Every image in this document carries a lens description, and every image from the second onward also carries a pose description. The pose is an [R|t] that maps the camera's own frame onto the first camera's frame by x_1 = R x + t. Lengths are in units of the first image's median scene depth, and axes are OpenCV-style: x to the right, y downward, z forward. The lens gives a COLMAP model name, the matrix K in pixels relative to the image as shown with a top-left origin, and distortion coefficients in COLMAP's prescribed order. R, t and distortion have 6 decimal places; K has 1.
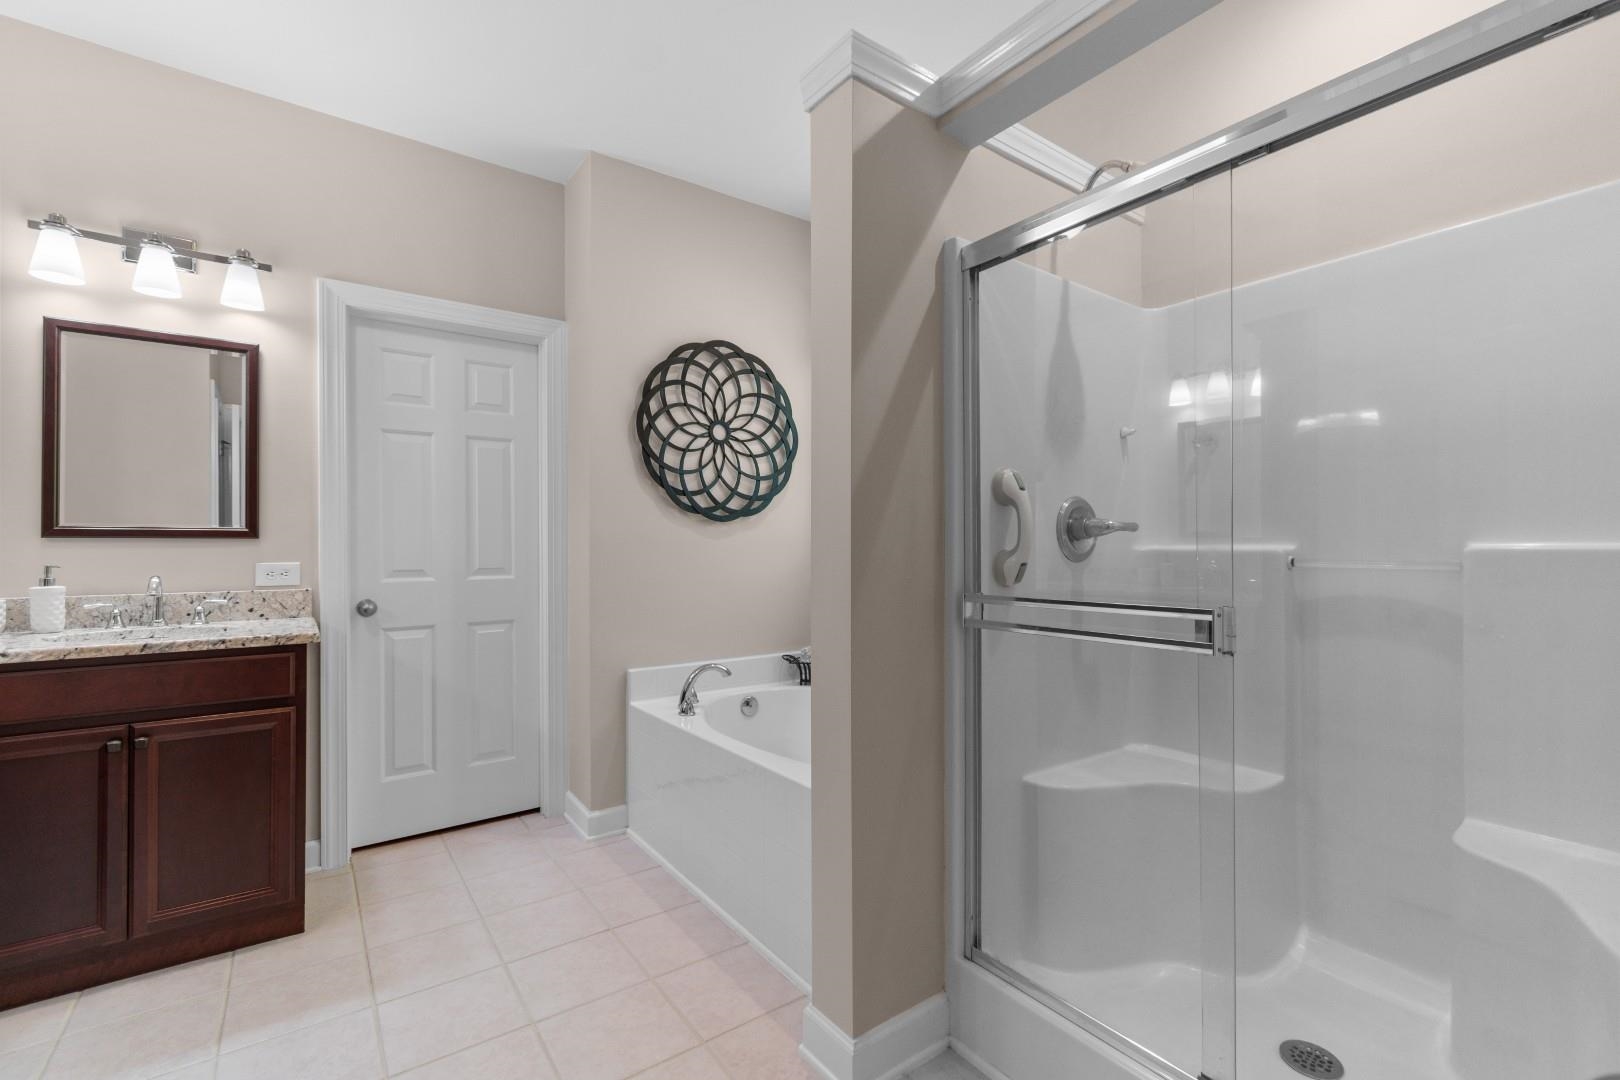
lens RADIAL K [[704.1, 0, 815.6], [0, 704.1, 543.8], [0, 0, 1]] dist [0.000463, 0.000759]
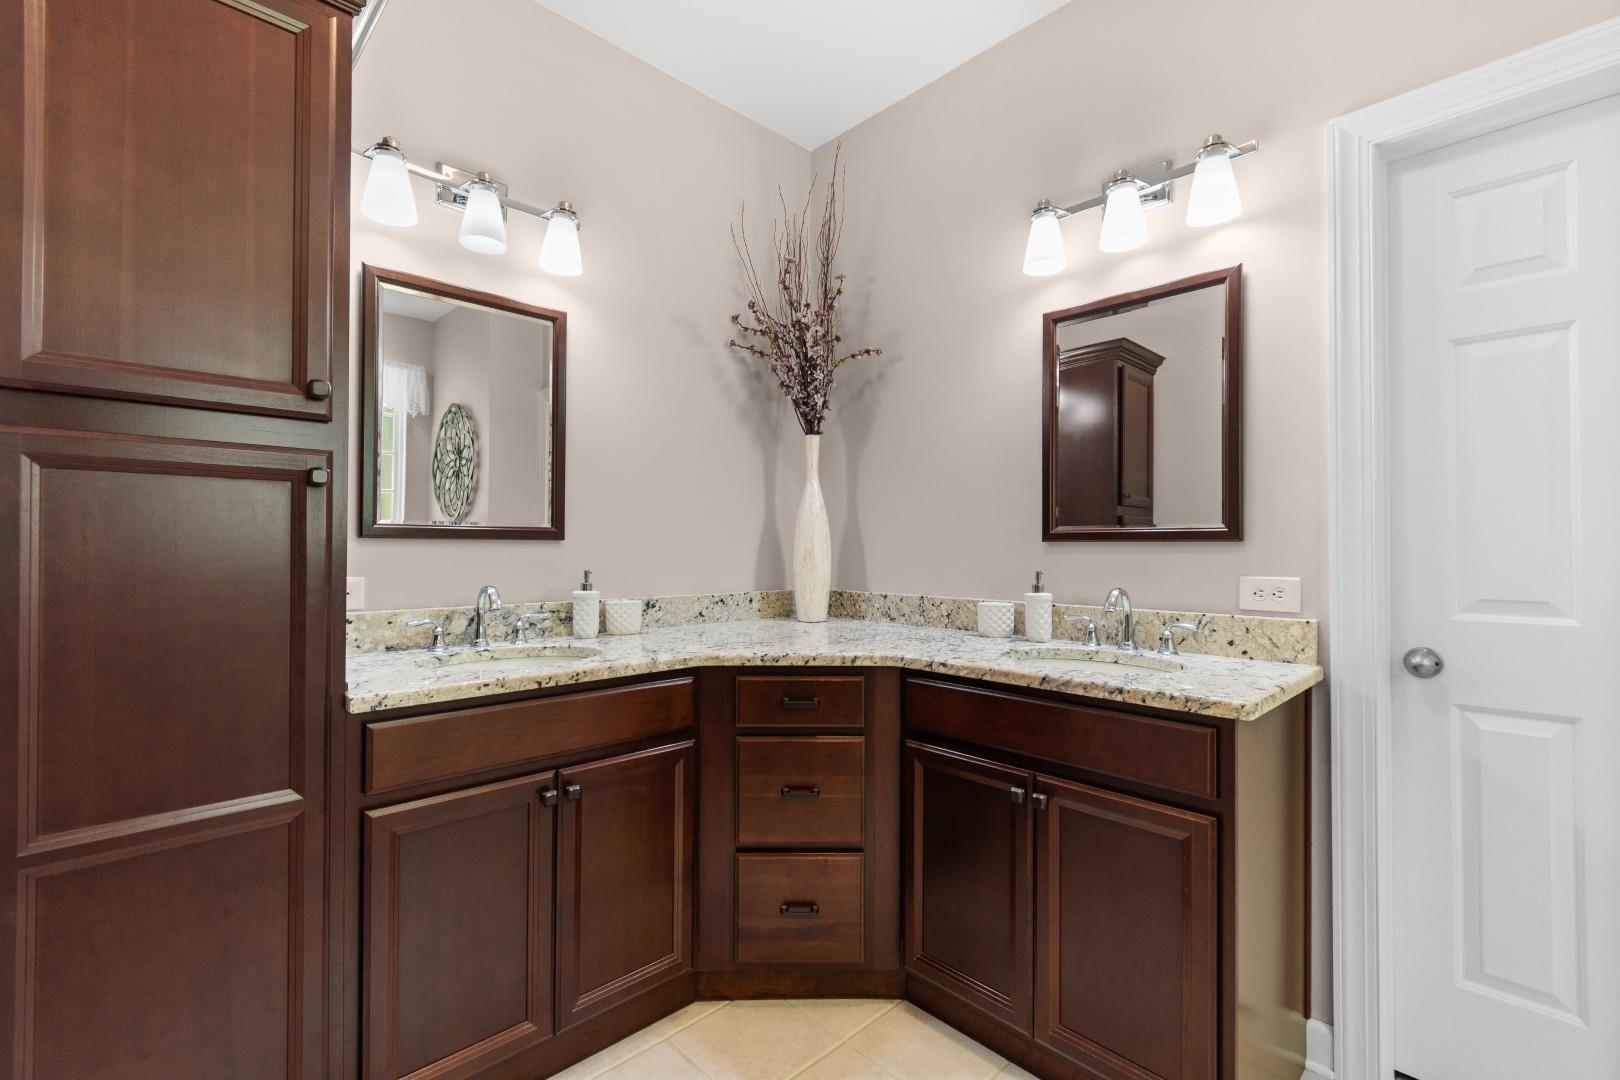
lens RADIAL K [[704.1, 0, 815.6], [0, 704.1, 543.8], [0, 0, 1]] dist [0.000463, 0.000759]
pose [[0.132125, -0.003218, -0.991228, -0.157328], [-0.000612, 0.999994, -0.003328, -0.002796], [0.991233, 0.001046, 0.132122, 0.498750]]
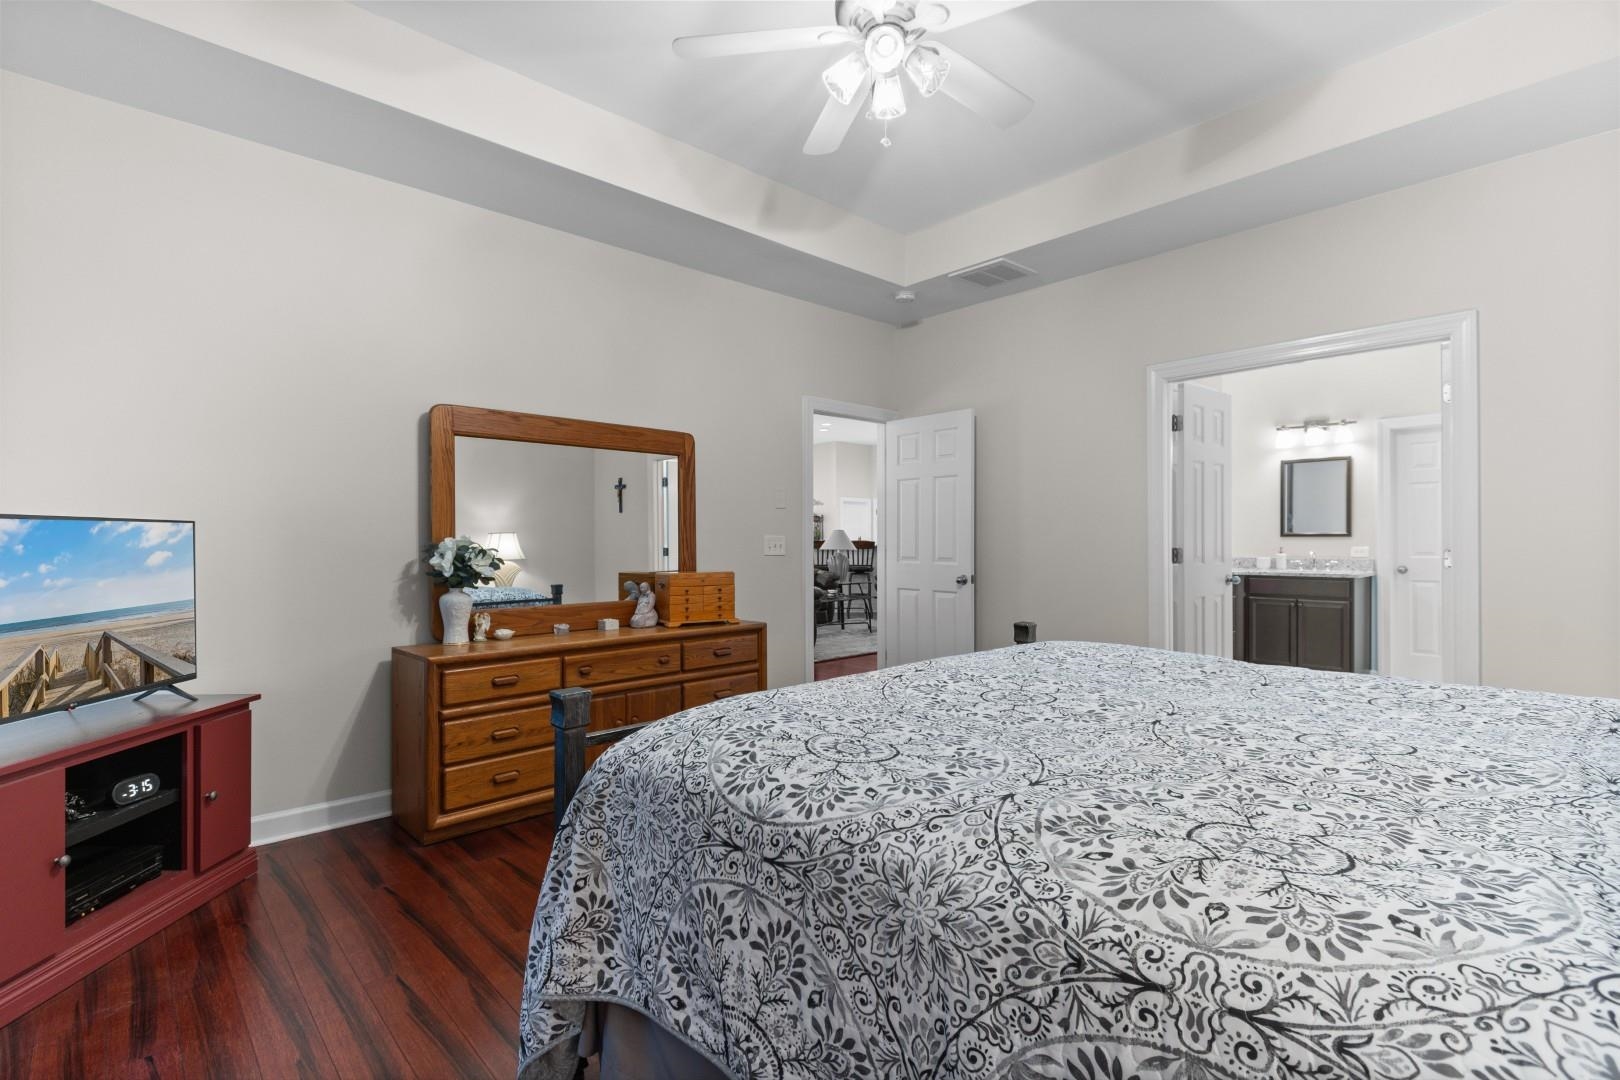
lens RADIAL K [[763.7, 0, 807.4], [0, 763.7, 543.3], [0, 0, 1]] dist [0.000041, -0.000231]
pose [[0.108486, 0.010053, -0.994047, 1.603585], [0.008452, 0.999903, 0.011035, -0.030313], [0.994062, -0.009598, 0.108391, -1.125583]]
